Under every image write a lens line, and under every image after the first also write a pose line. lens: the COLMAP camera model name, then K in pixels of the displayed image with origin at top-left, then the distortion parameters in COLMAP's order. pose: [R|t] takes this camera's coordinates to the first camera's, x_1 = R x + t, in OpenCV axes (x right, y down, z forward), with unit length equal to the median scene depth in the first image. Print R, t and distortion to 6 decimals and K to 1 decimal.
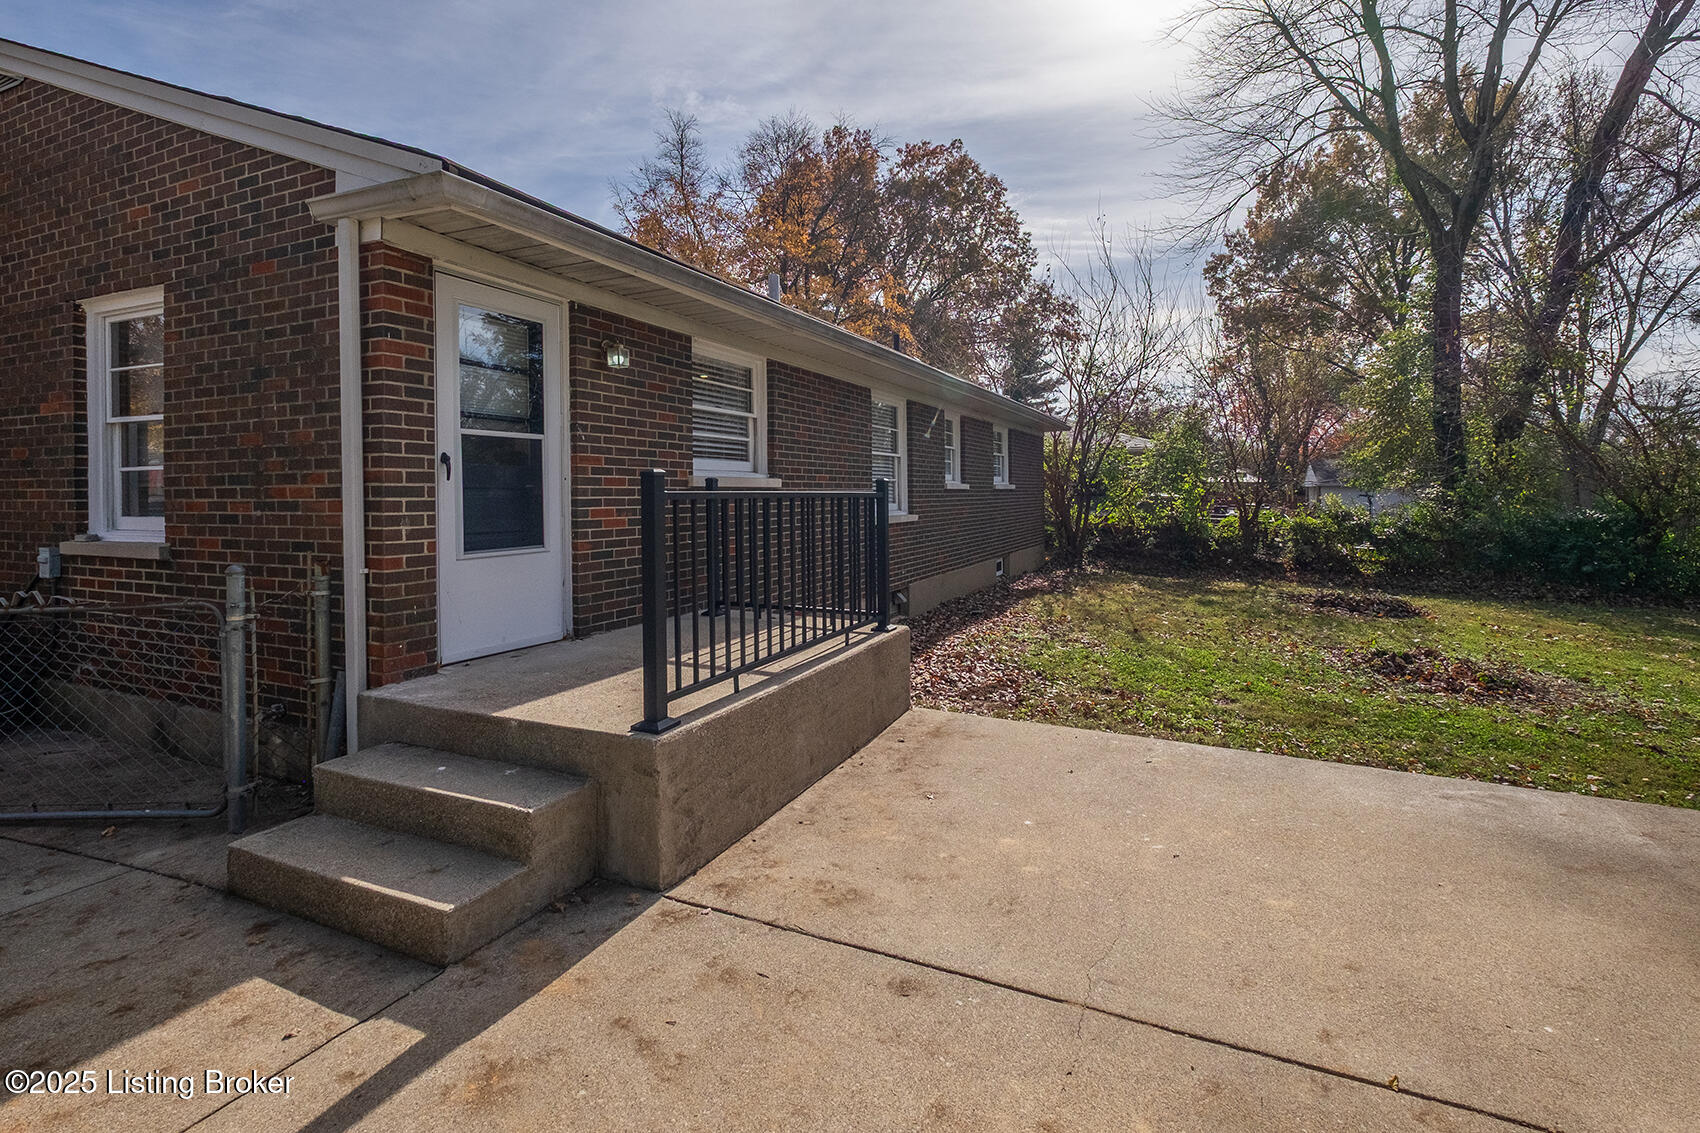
lens RADIAL K [[756.6, 0, 902.0], [0, 756.6, 508.7], [0, 0, 1]] dist [-0.003499, -0.000759]
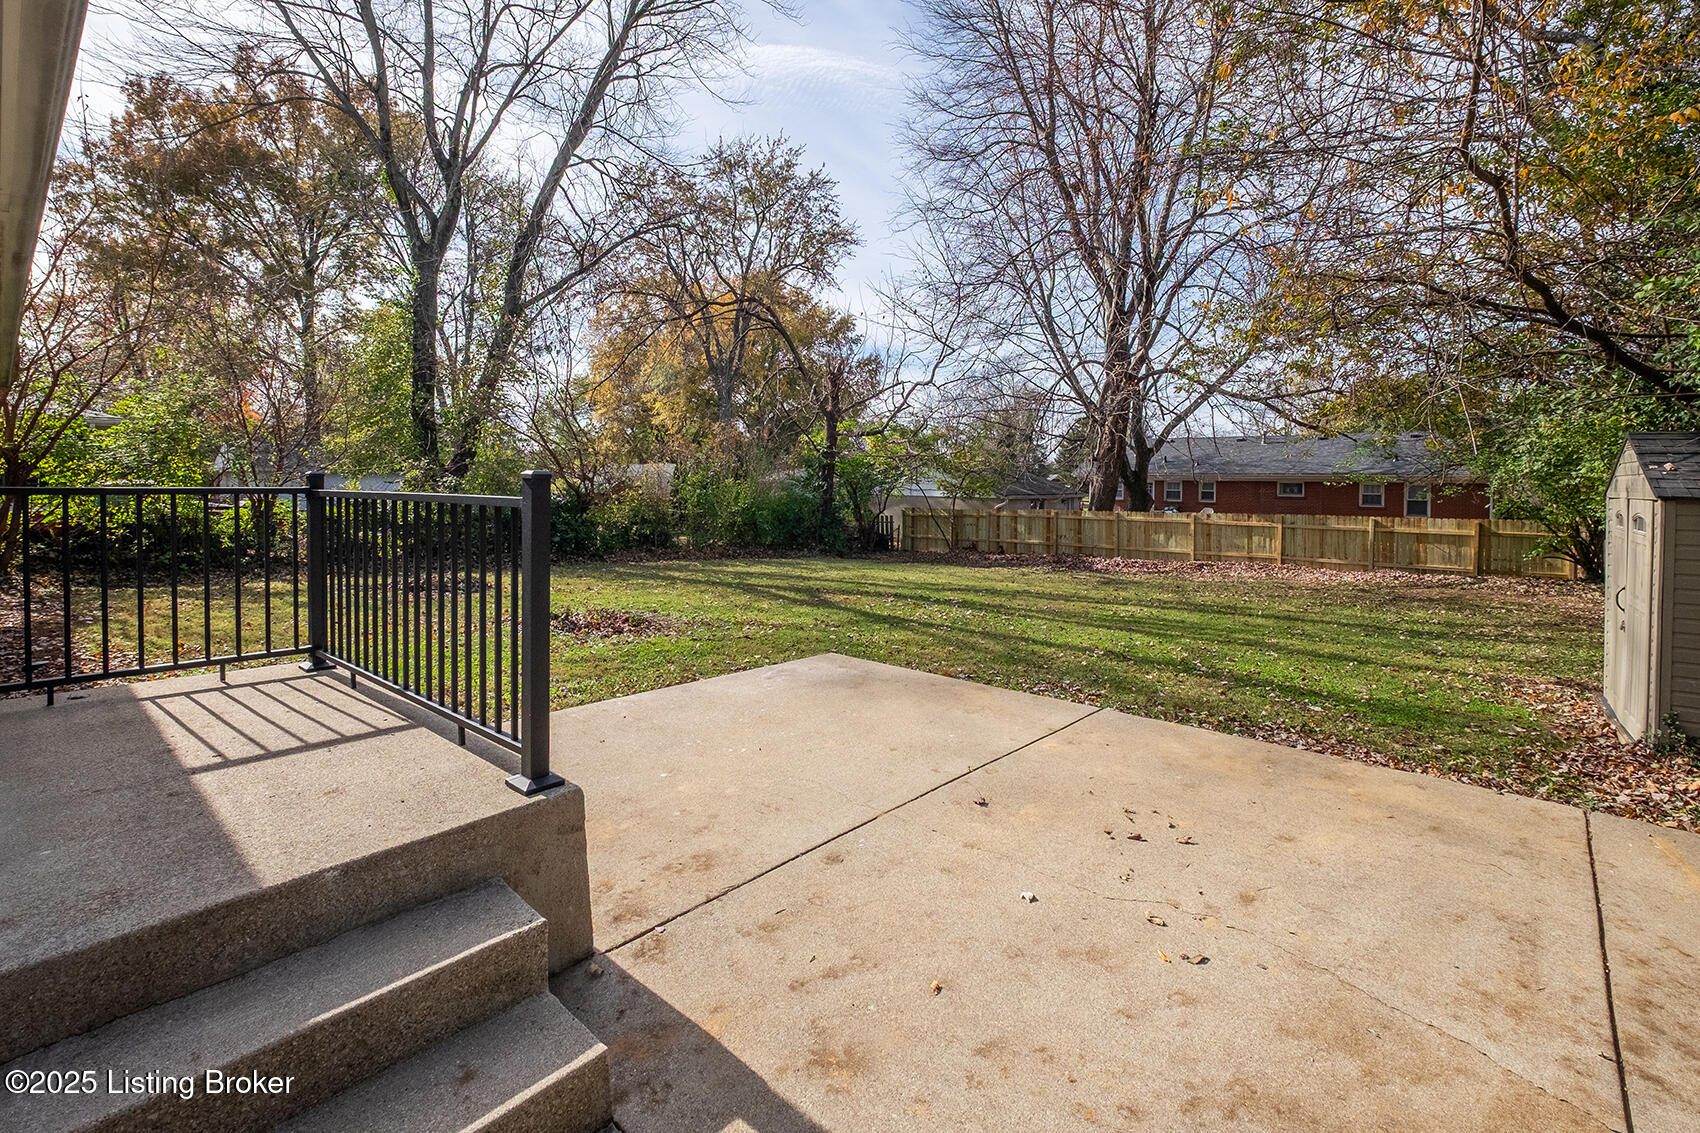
lens RADIAL K [[775.0, 0, 836.8], [0, 775.0, 505.0], [0, 0, 1]] dist [-0.000335, 0.000145]
pose [[0.330702, -0.027903, 0.943323, -1.137870], [0.014180, 0.999597, 0.024596, -0.034137], [-0.943629, 0.005243, 0.330964, 0.465667]]
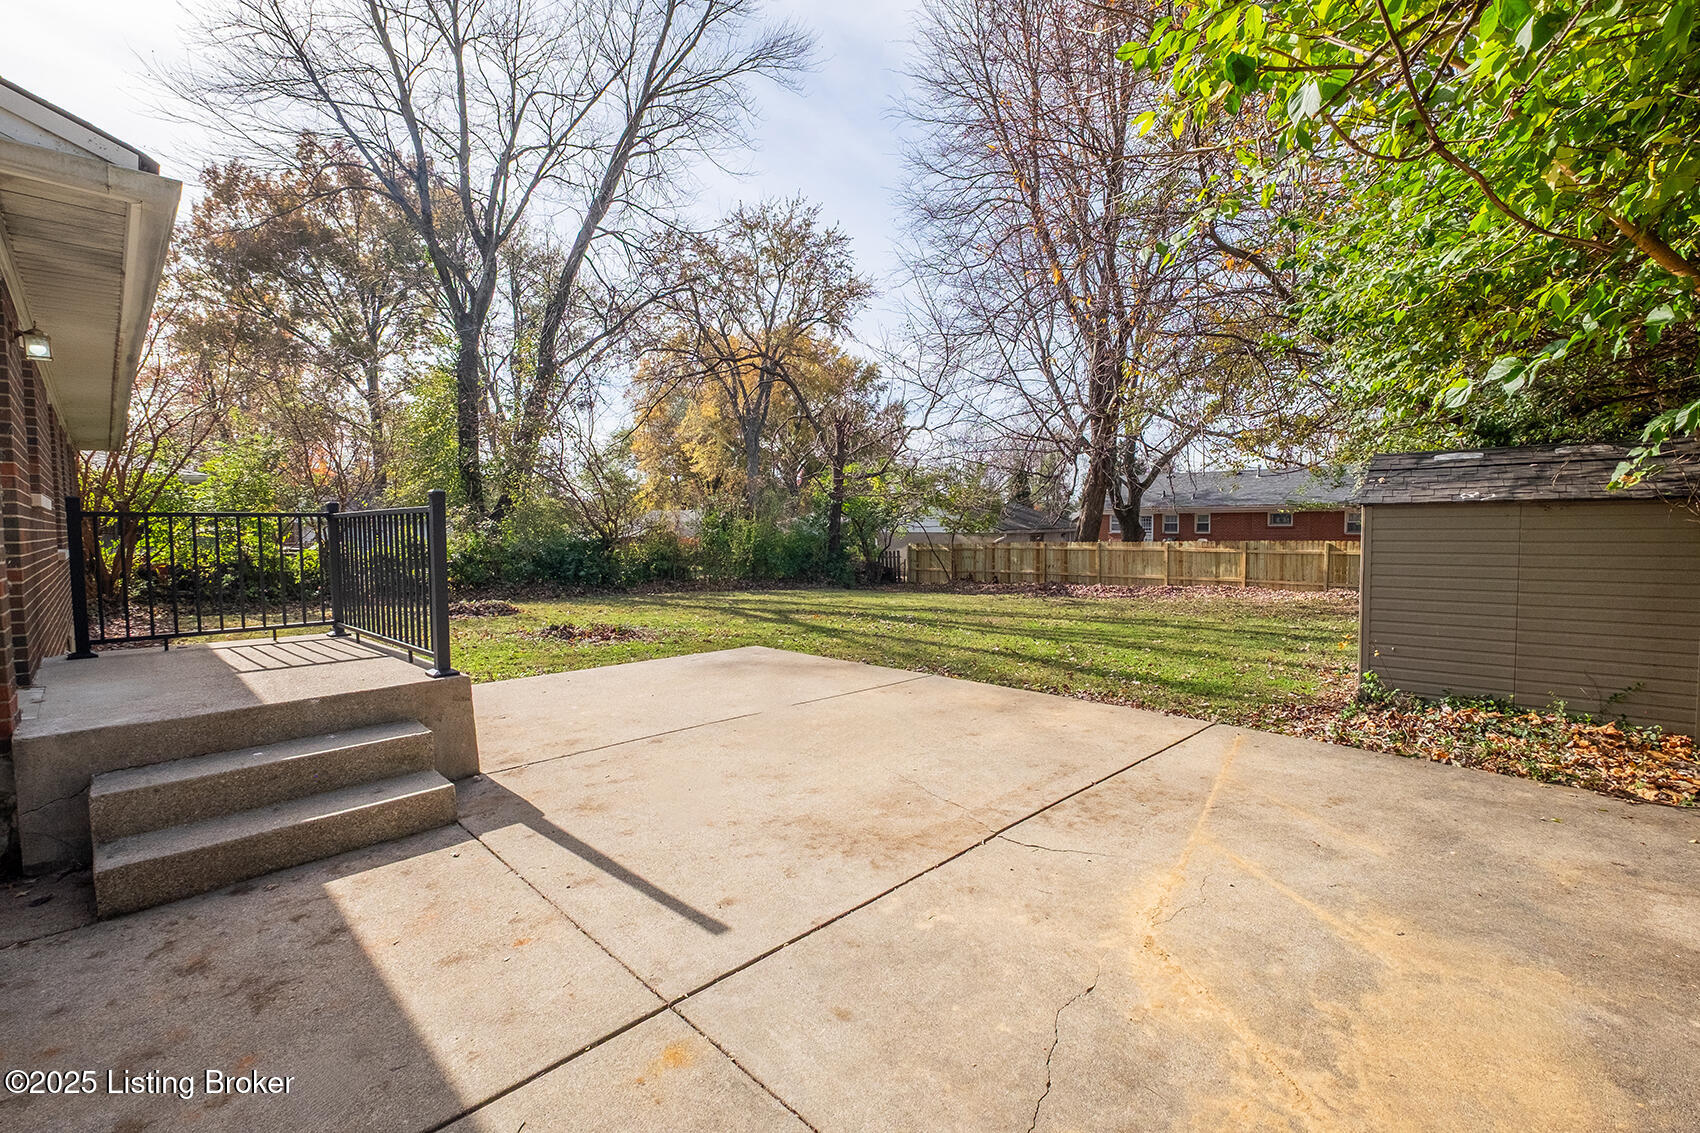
lens RADIAL K [[746.8, 0, 850.0], [0, 746.8, 566.5], [0, 0, 1]] dist [-0.000354, -0.000357]
pose [[0.368682, -0.058455, 0.927716, -1.497222], [0.033936, 0.998202, 0.049409, 0.053529], [-0.928936, 0.013267, 0.370003, -0.247293]]
